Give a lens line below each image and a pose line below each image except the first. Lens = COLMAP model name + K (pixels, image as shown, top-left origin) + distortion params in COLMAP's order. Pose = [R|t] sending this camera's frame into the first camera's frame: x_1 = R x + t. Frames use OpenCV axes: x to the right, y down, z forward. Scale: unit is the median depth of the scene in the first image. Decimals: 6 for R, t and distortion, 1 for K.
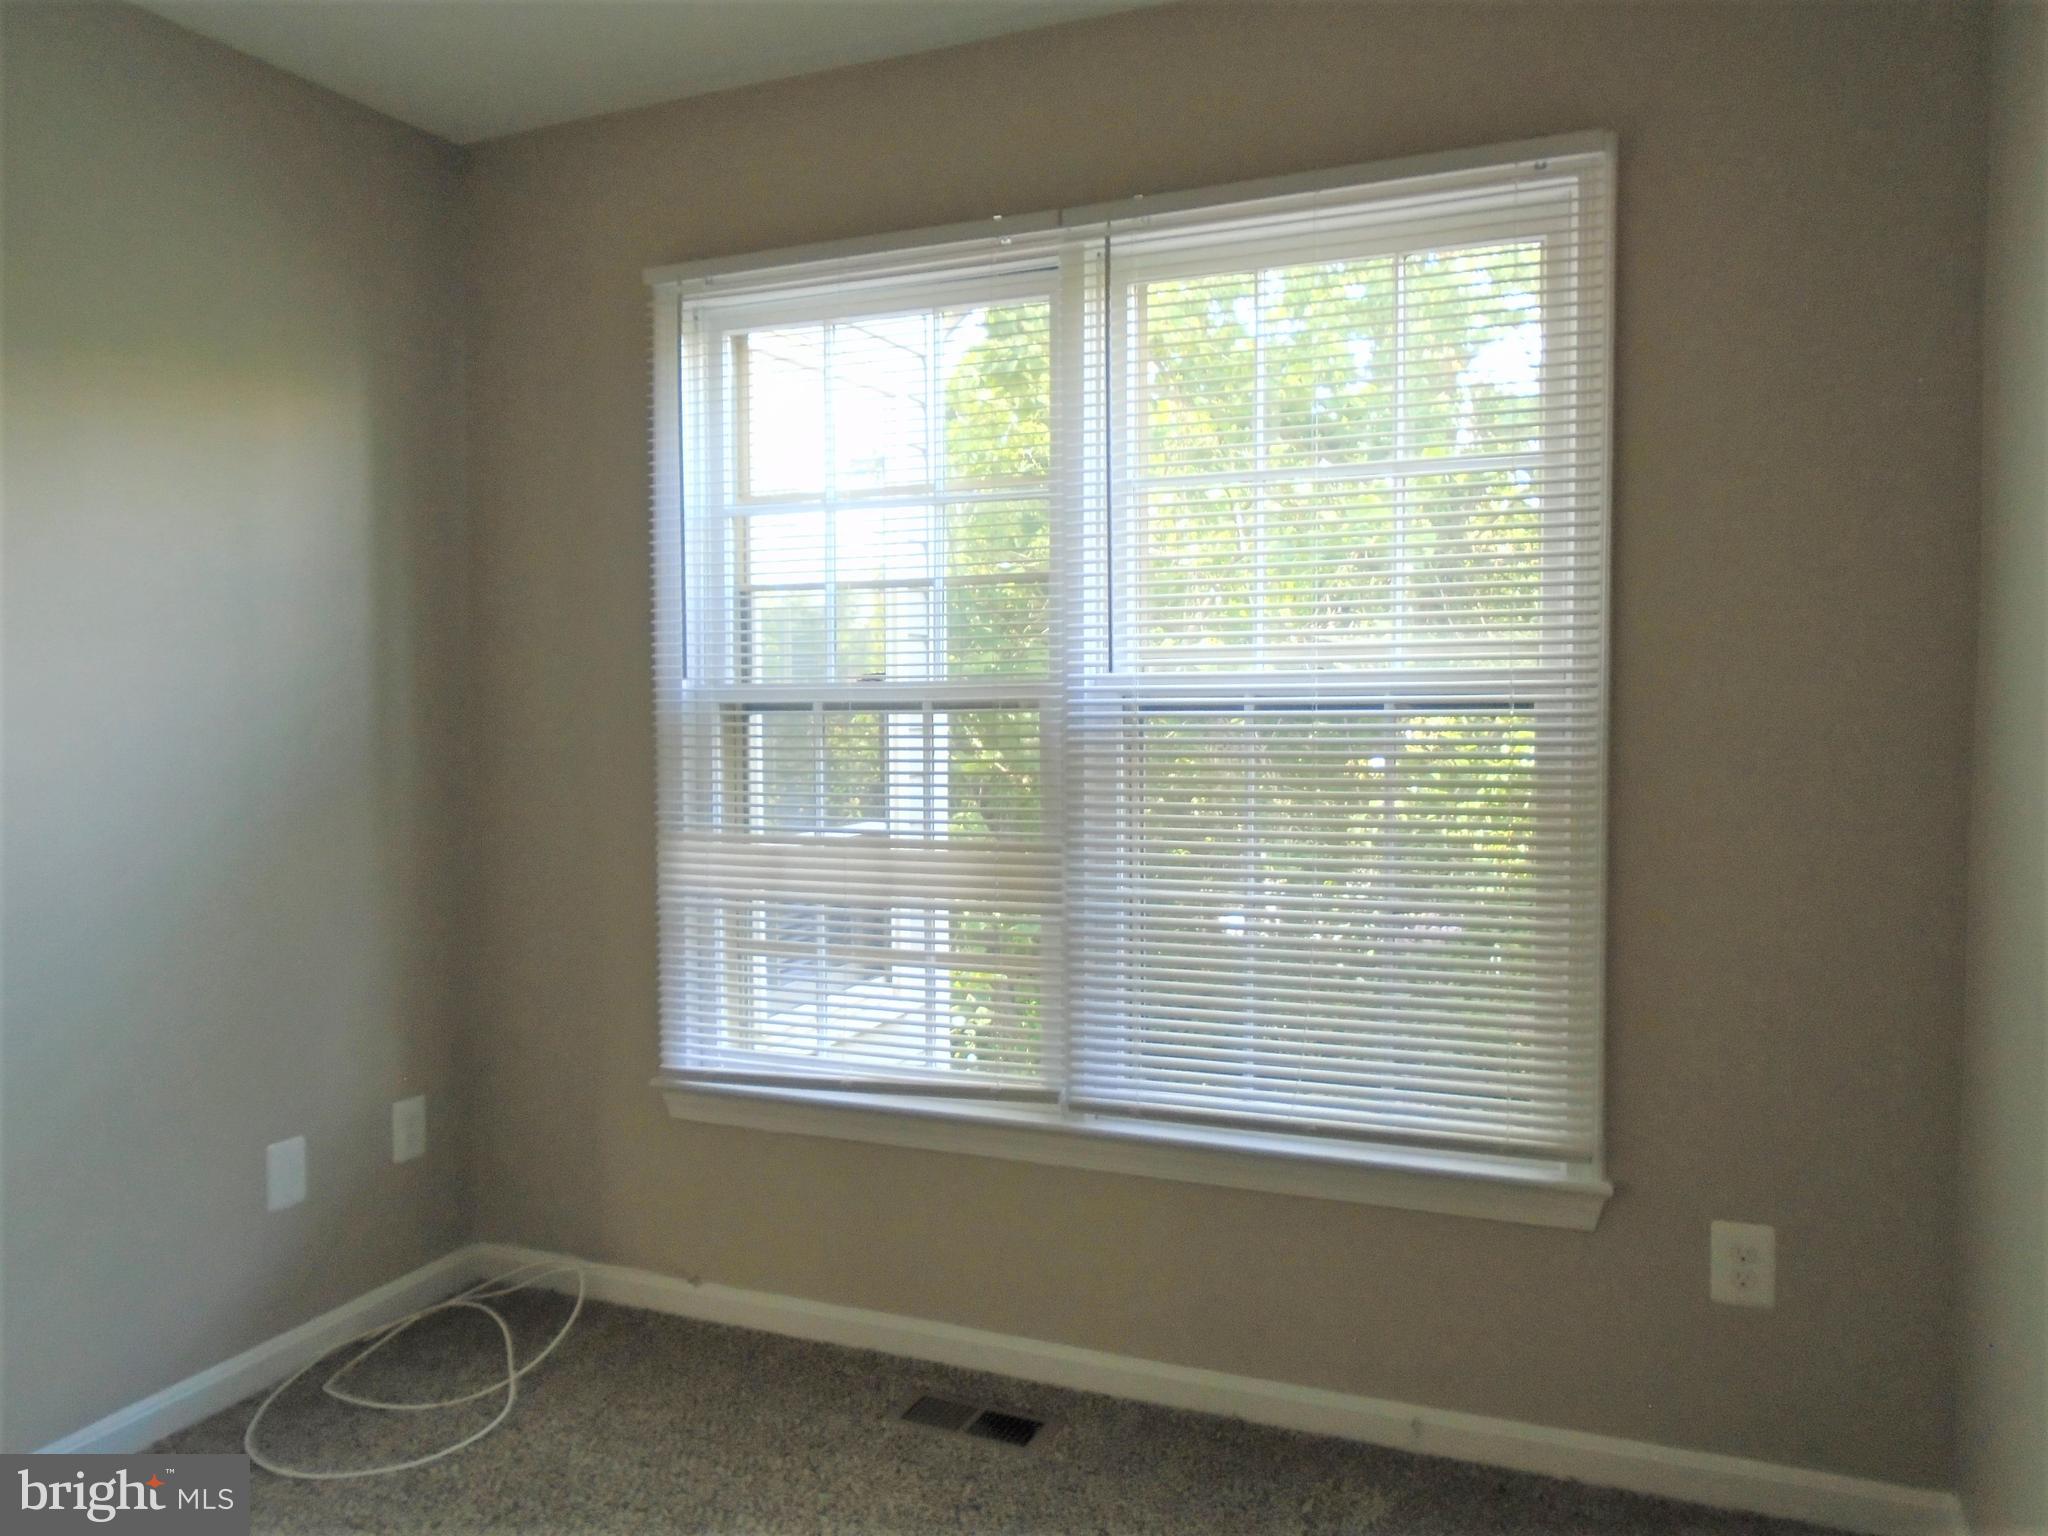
lens RADIAL K [[1550.5, 0, 1017.1], [0, 1550.5, 761.7], [0, 0, 1]] dist [-0.030522, 0.016680]
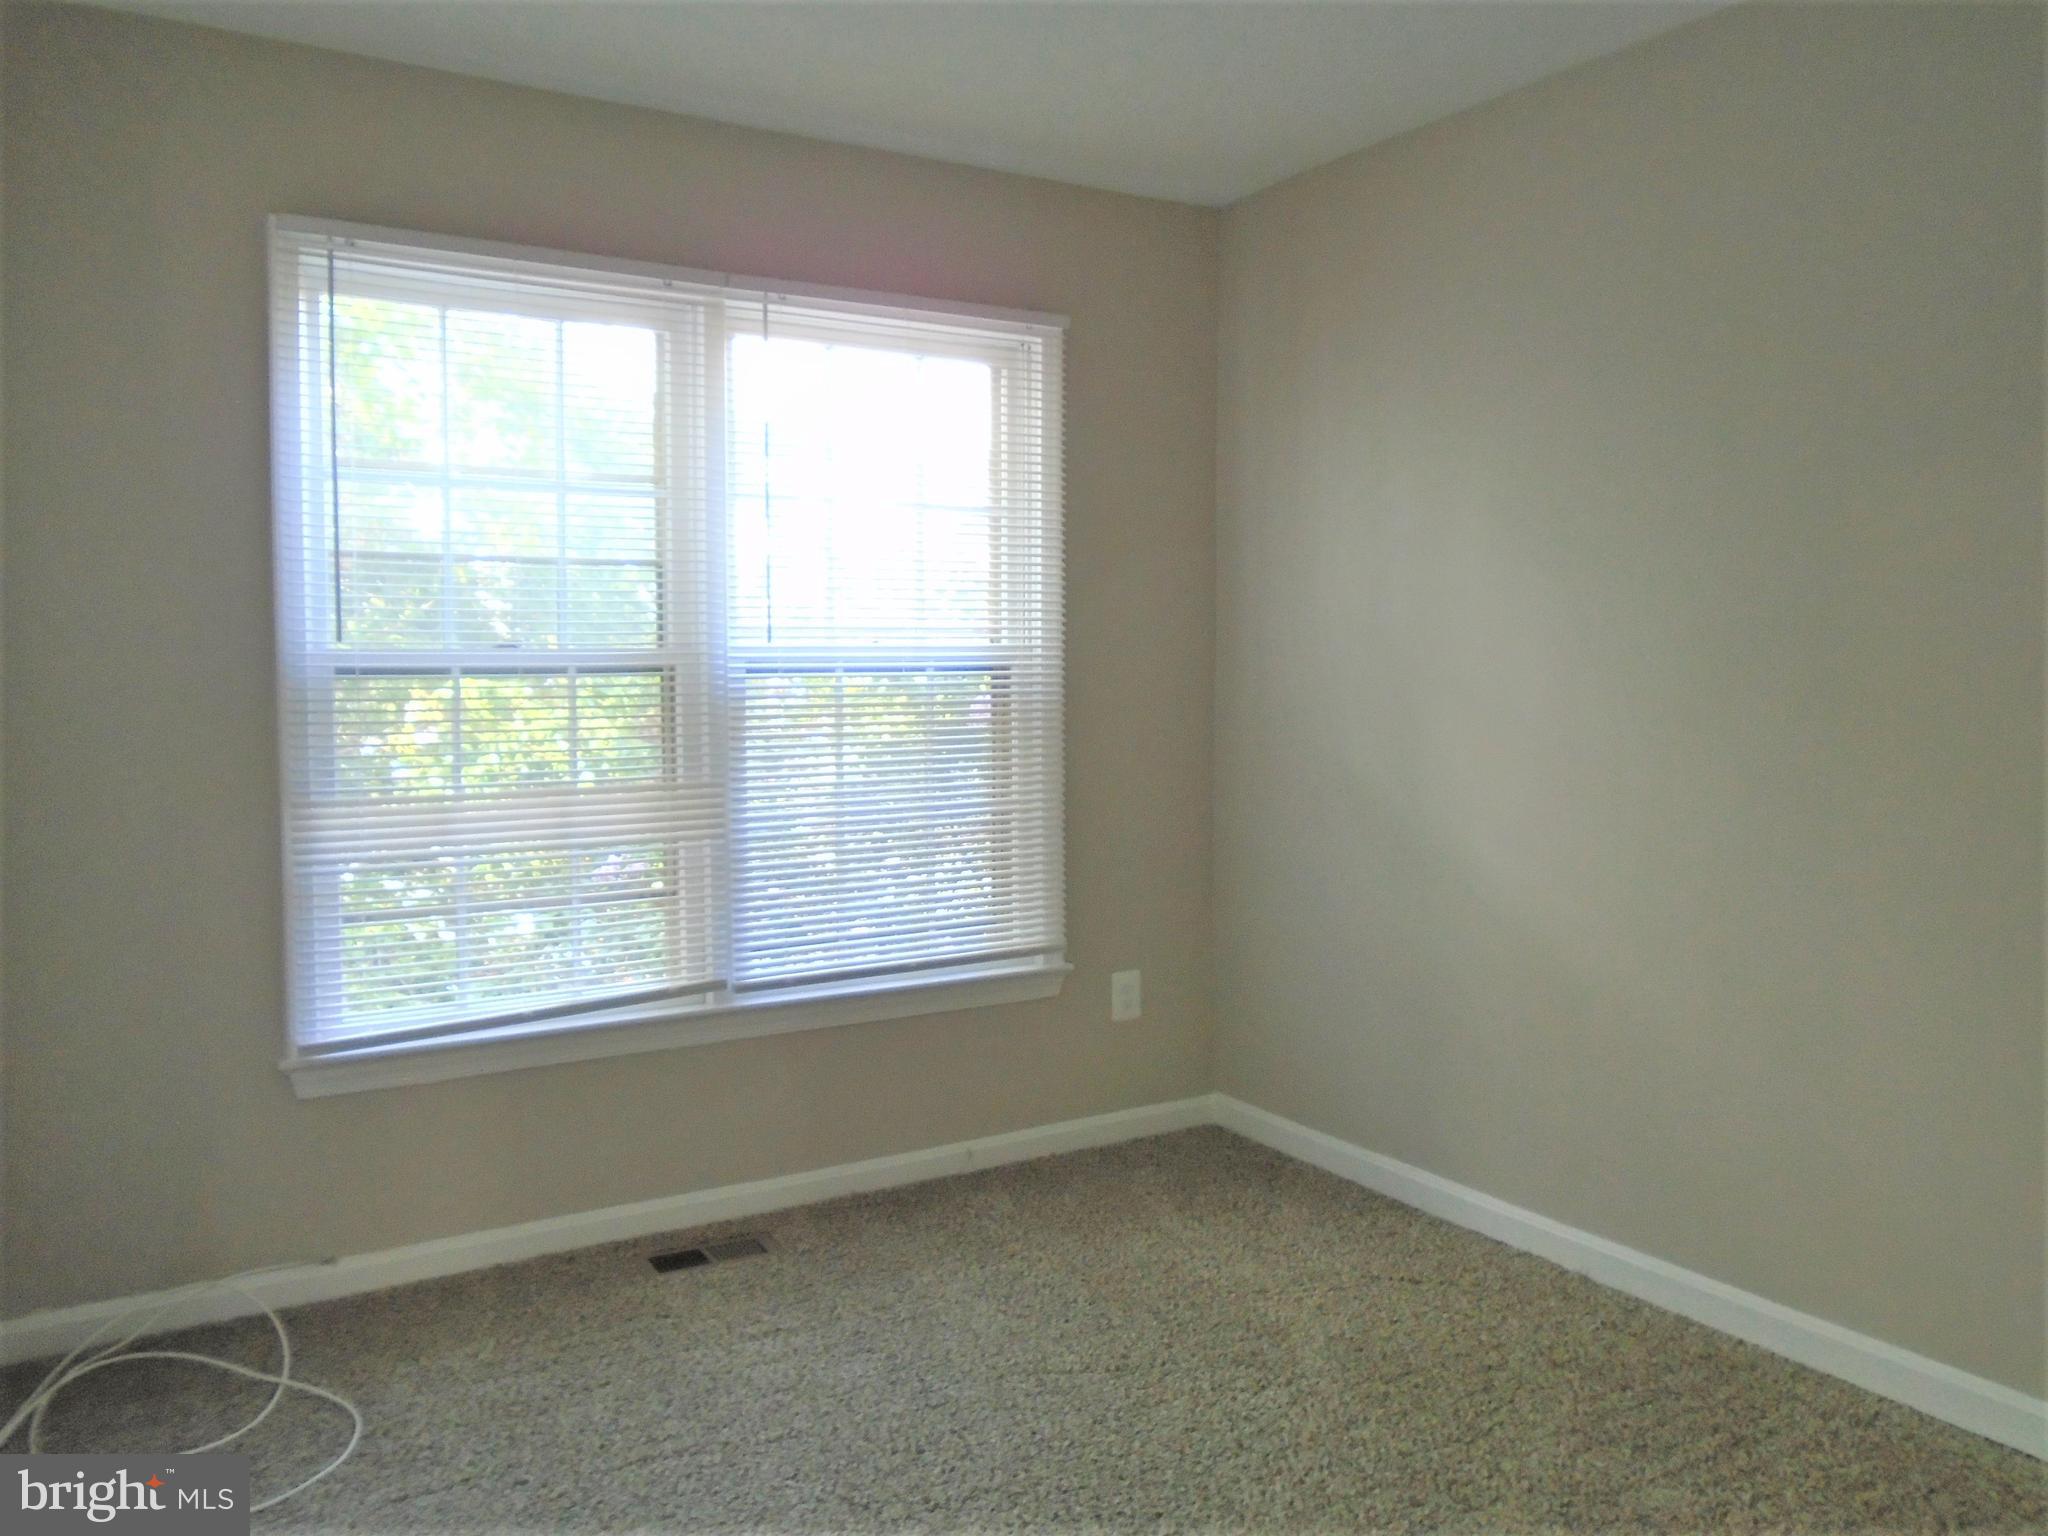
lens RADIAL K [[1582.9, 0, 1028.3], [0, 1582.9, 739.3], [0, 0, 1]] dist [-0.054508, -0.001005]
pose [[0.555157, -0.034501, 0.831030, -0.894257], [0.036170, 0.999196, 0.017320, 0.007162], [-0.830959, 0.020443, 0.555958, 0.093375]]
